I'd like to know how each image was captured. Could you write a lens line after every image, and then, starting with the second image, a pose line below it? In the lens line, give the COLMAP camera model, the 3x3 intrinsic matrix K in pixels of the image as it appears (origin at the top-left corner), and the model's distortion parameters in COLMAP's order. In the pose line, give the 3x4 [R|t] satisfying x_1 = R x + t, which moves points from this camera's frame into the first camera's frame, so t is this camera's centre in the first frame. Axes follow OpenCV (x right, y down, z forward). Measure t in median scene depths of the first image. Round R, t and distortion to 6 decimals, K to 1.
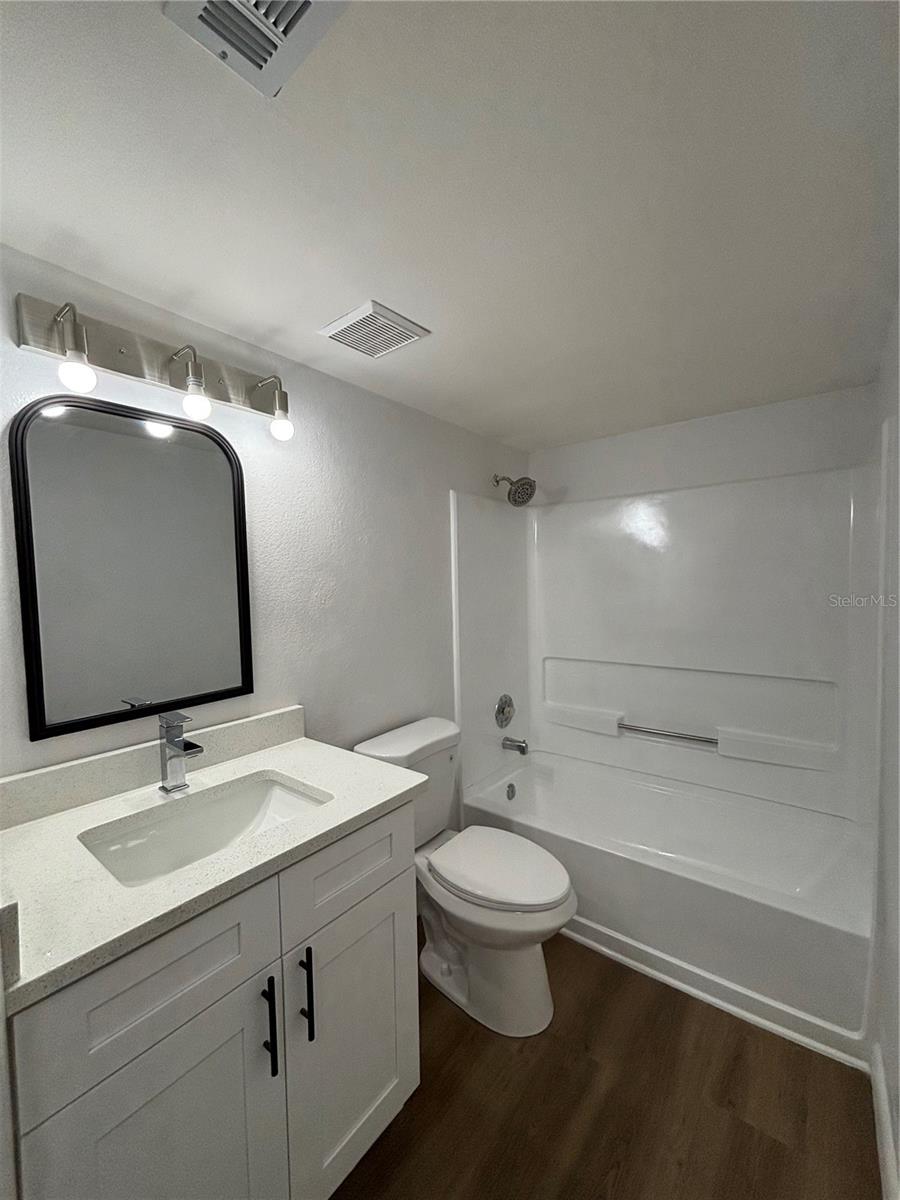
lens RADIAL K [[487.1, 0, 450.7], [0, 487.1, 602.0], [0, 0, 1]] dist [0.002893, 0.000505]
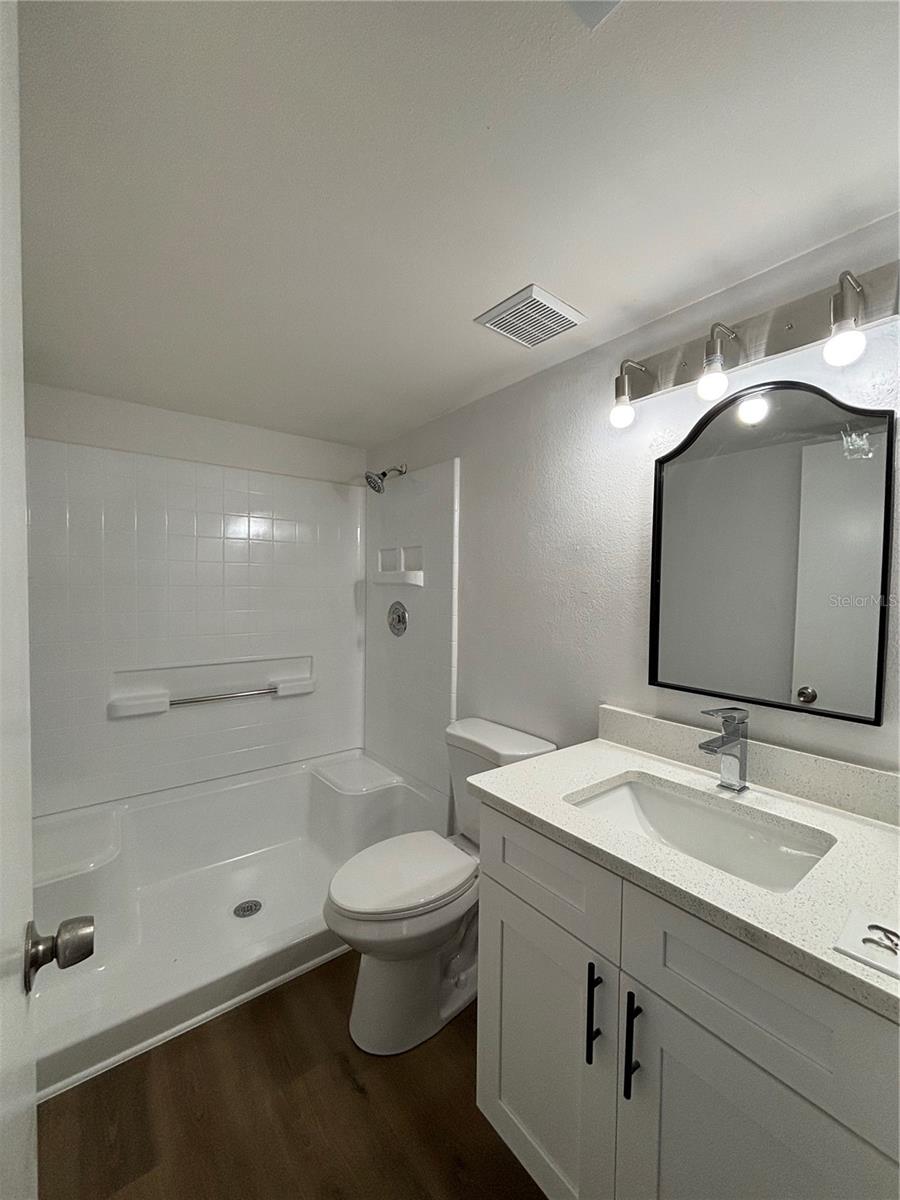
lens RADIAL K [[487.1, 0, 450.7], [0, 487.1, 602.0], [0, 0, 1]] dist [0.002893, 0.000505]
pose [[-0.220189, 0.055019, -0.973904, 0.493260], [-0.050382, 0.996434, 0.067683, -0.019257], [0.974155, 0.063971, -0.216632, 0.690732]]
